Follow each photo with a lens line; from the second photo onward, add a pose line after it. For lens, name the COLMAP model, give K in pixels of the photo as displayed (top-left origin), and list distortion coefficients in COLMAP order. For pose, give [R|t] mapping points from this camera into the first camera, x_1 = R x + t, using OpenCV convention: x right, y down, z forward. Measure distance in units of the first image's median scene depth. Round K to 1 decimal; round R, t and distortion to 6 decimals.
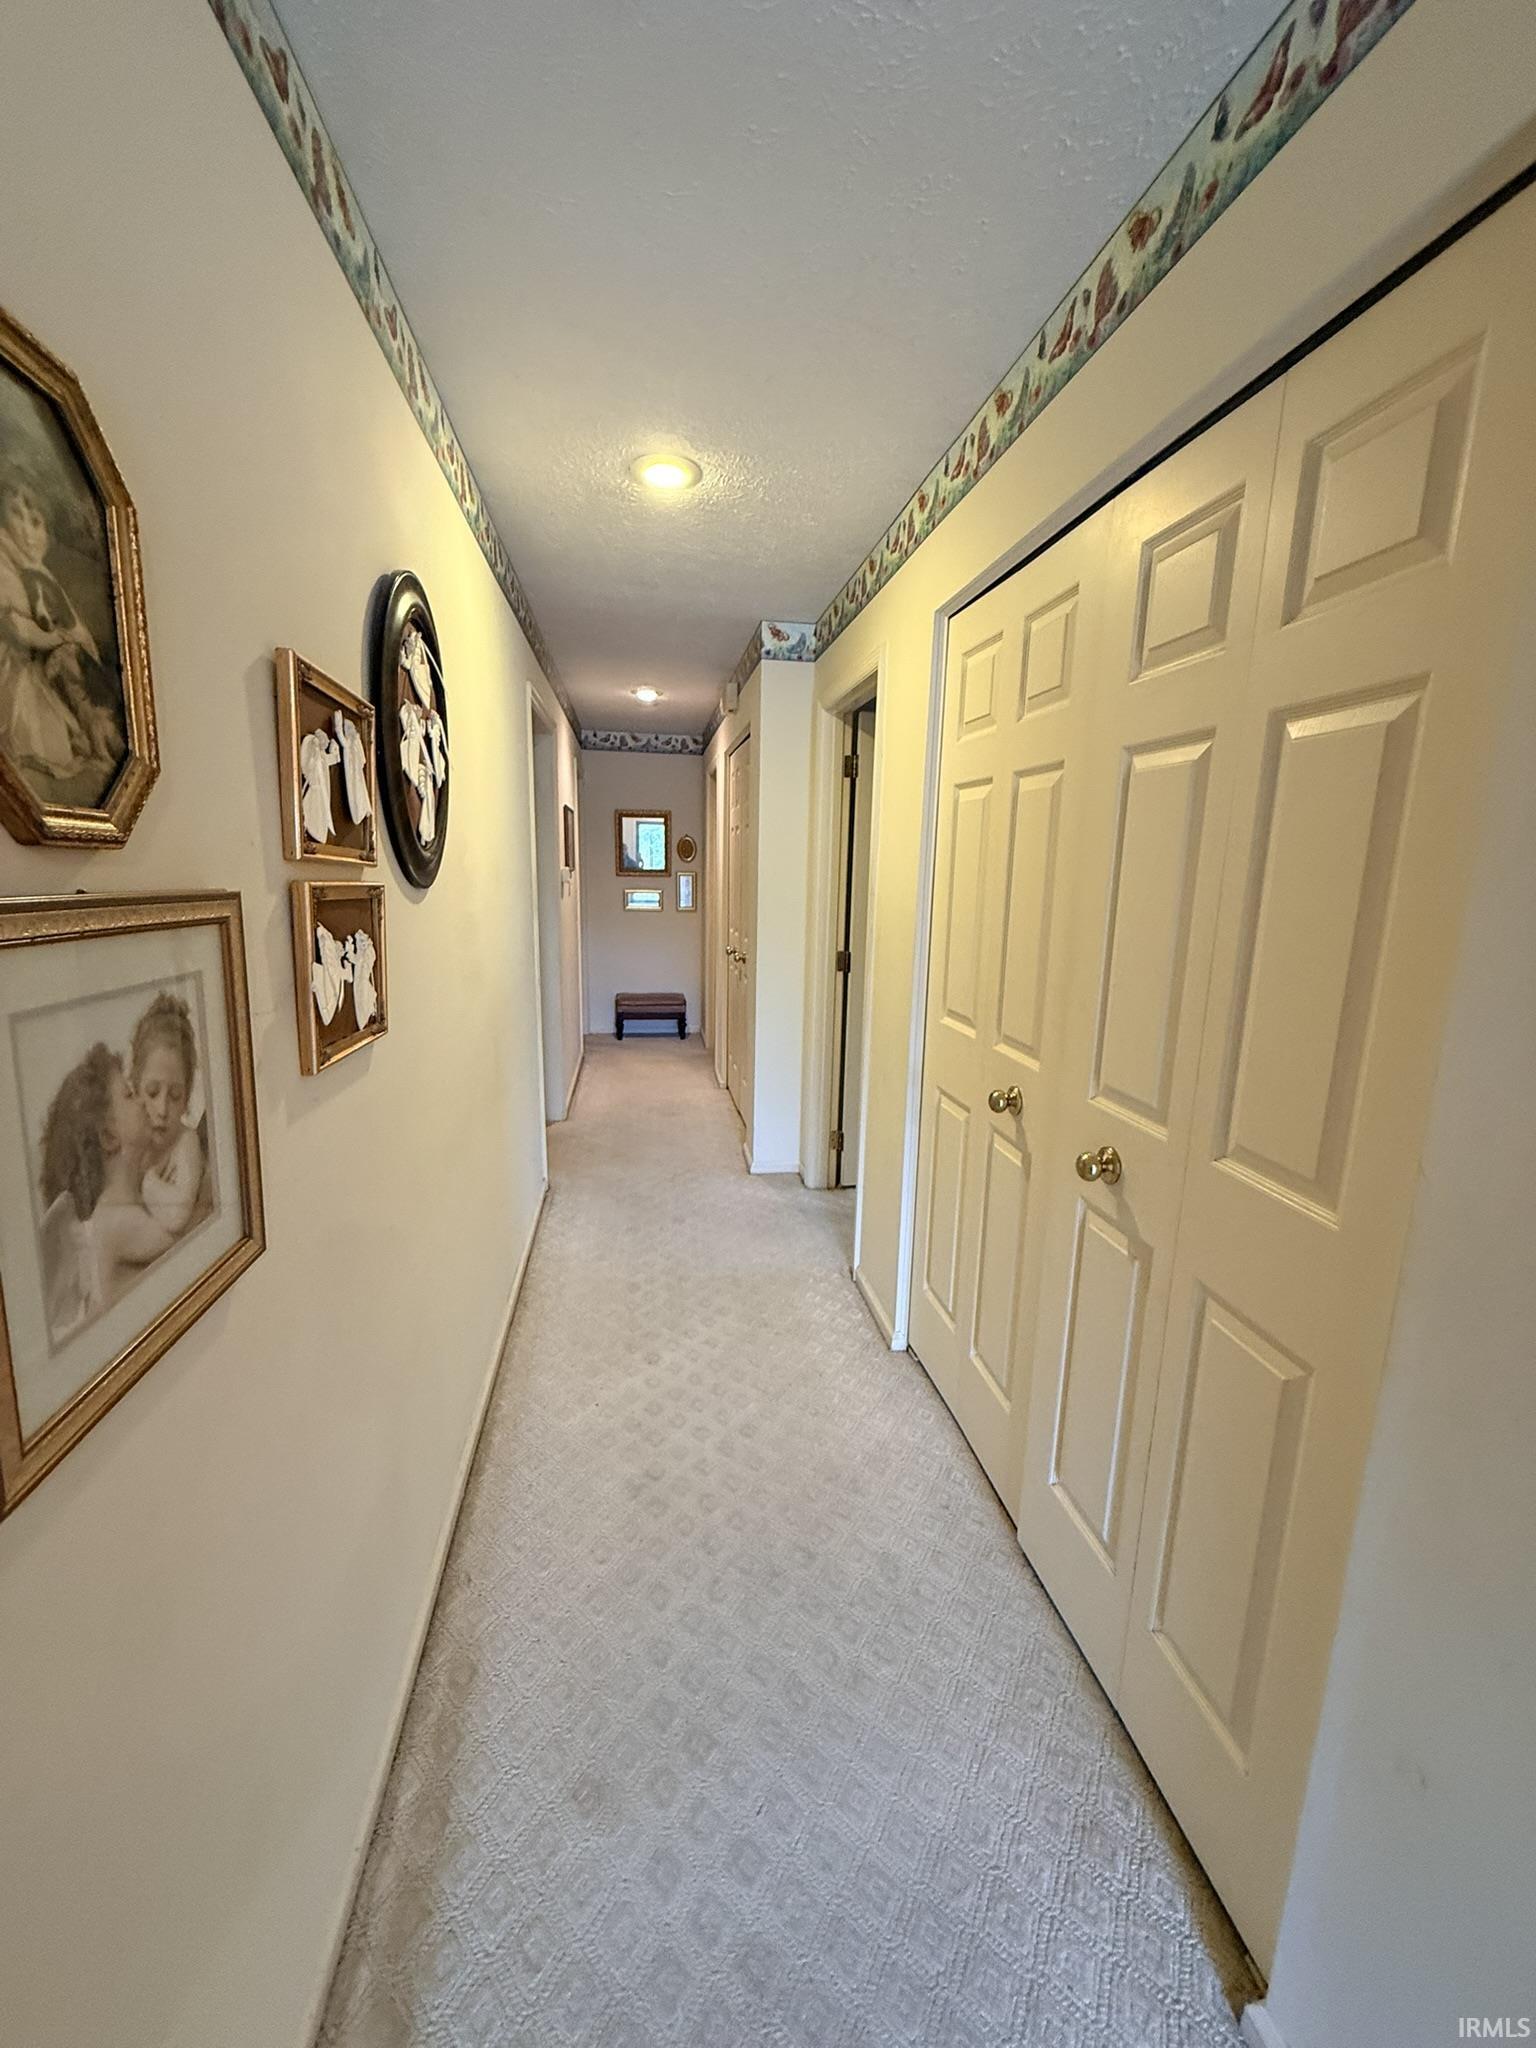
lens RADIAL K [[816.9, 0, 760.5], [0, 816.9, 1025.3], [0, 0, 1]] dist [-0.000886, -0.000082]
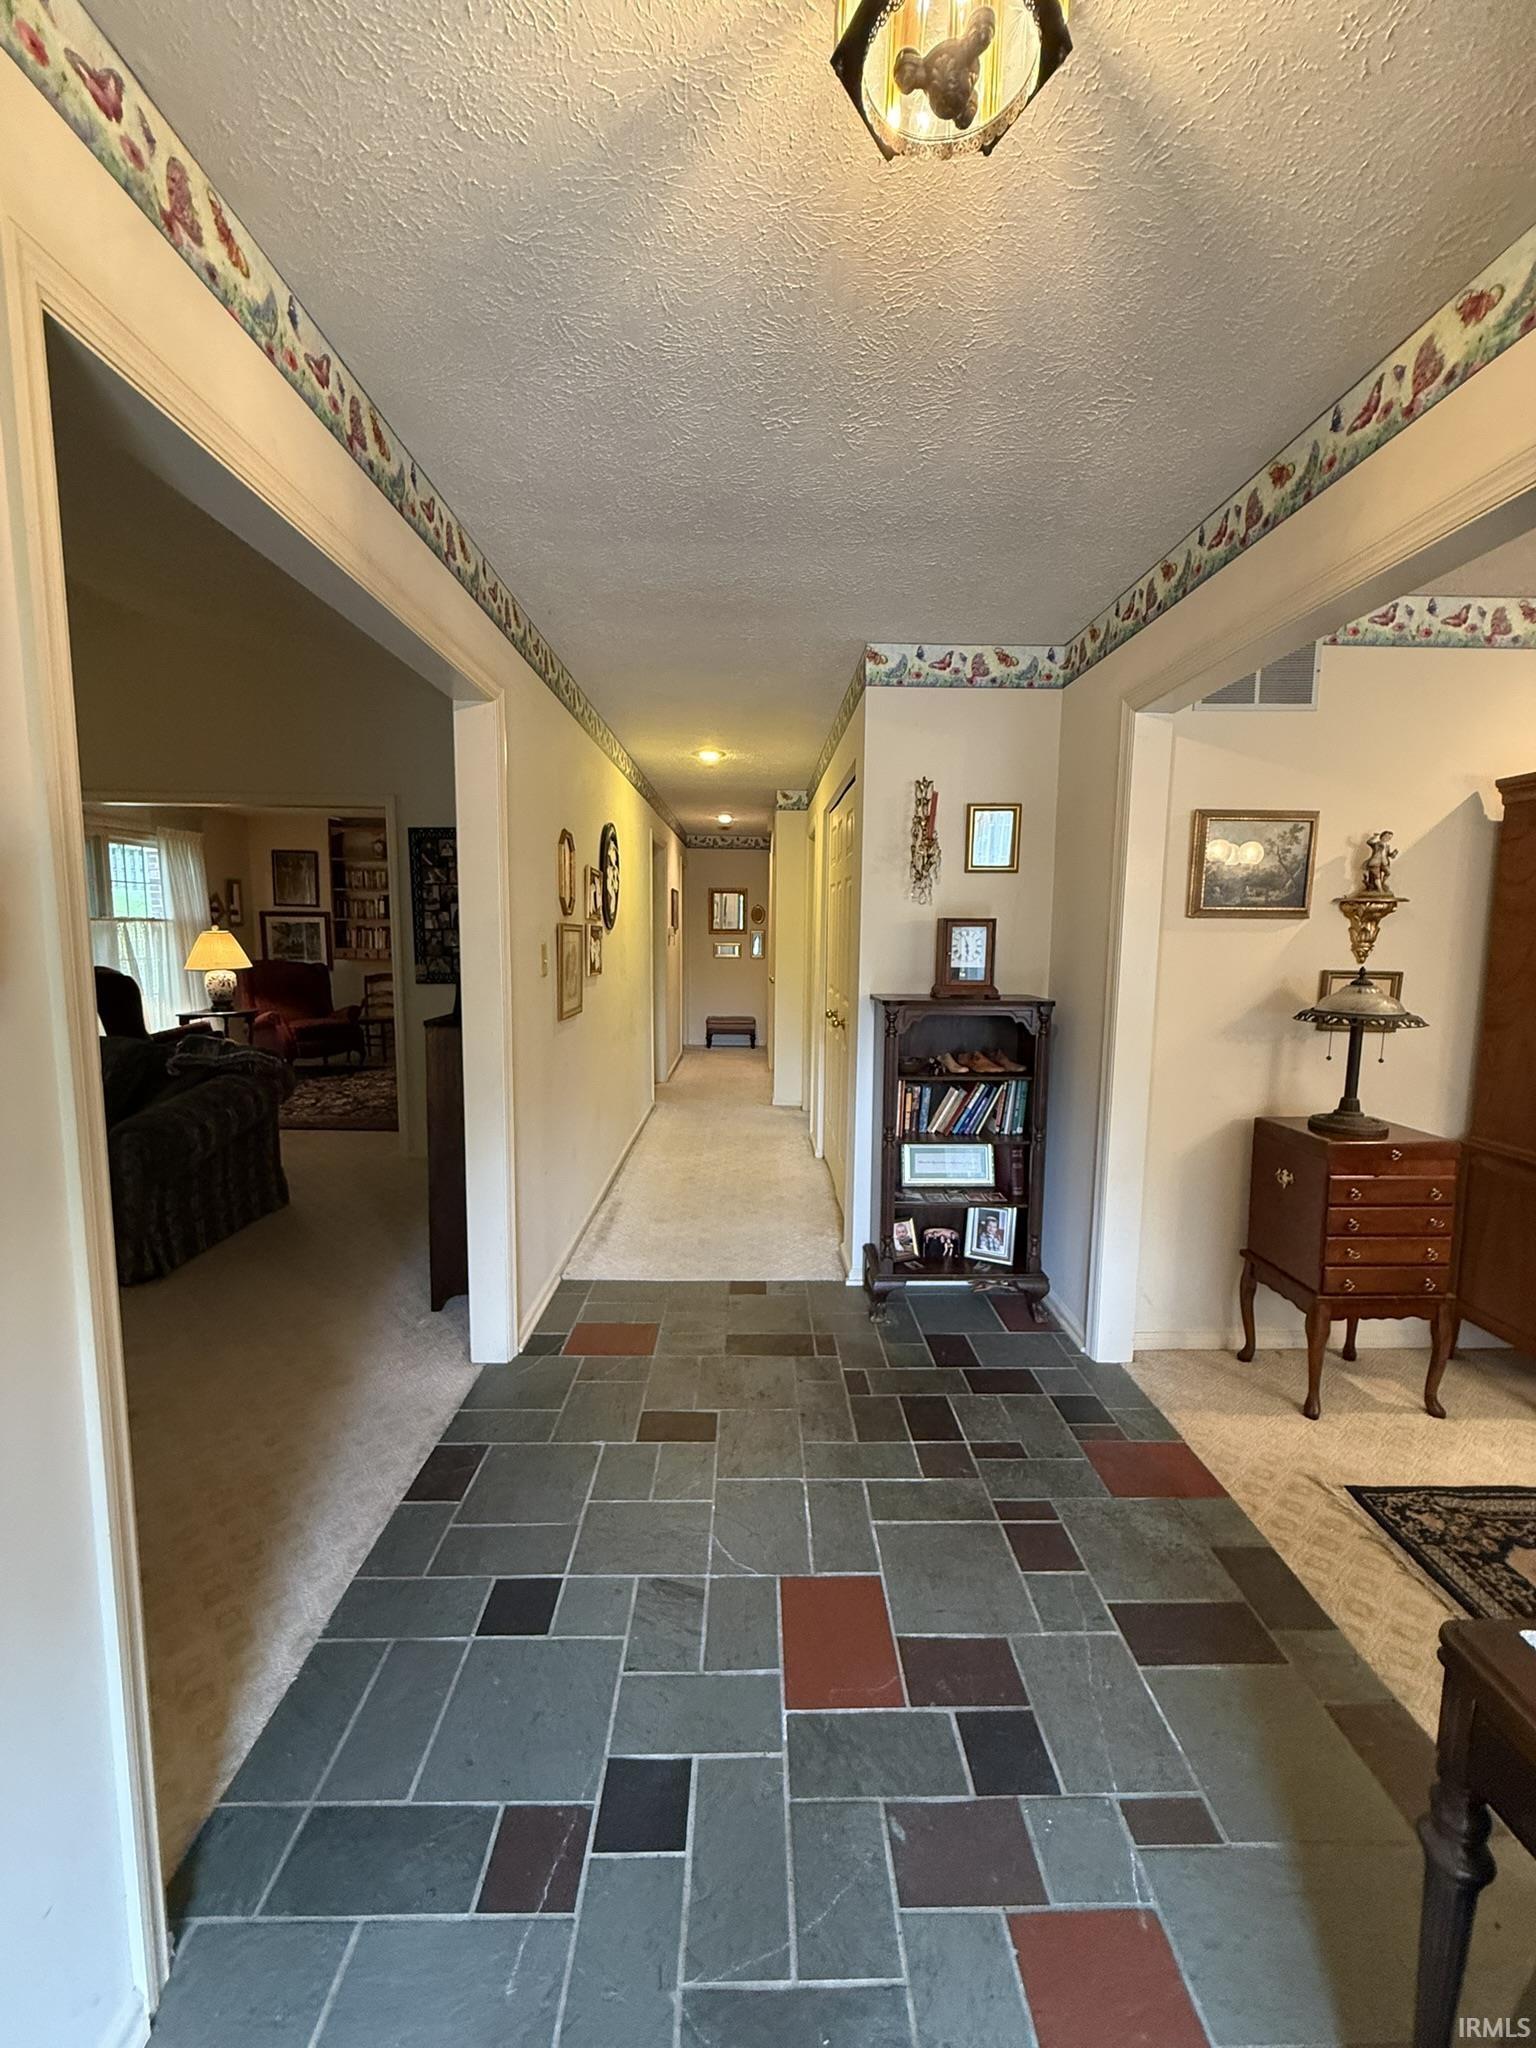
lens RADIAL K [[819.0, 0, 763.2], [0, 819.0, 1017.9], [0, 0, 1]] dist [-0.000274, -0.000405]
pose [[0.990660, 0.004571, -0.136279, 0.180863], [-0.016433, 0.996156, -0.086045, 0.136320], [0.135362, 0.087481, 0.986927, -0.618216]]
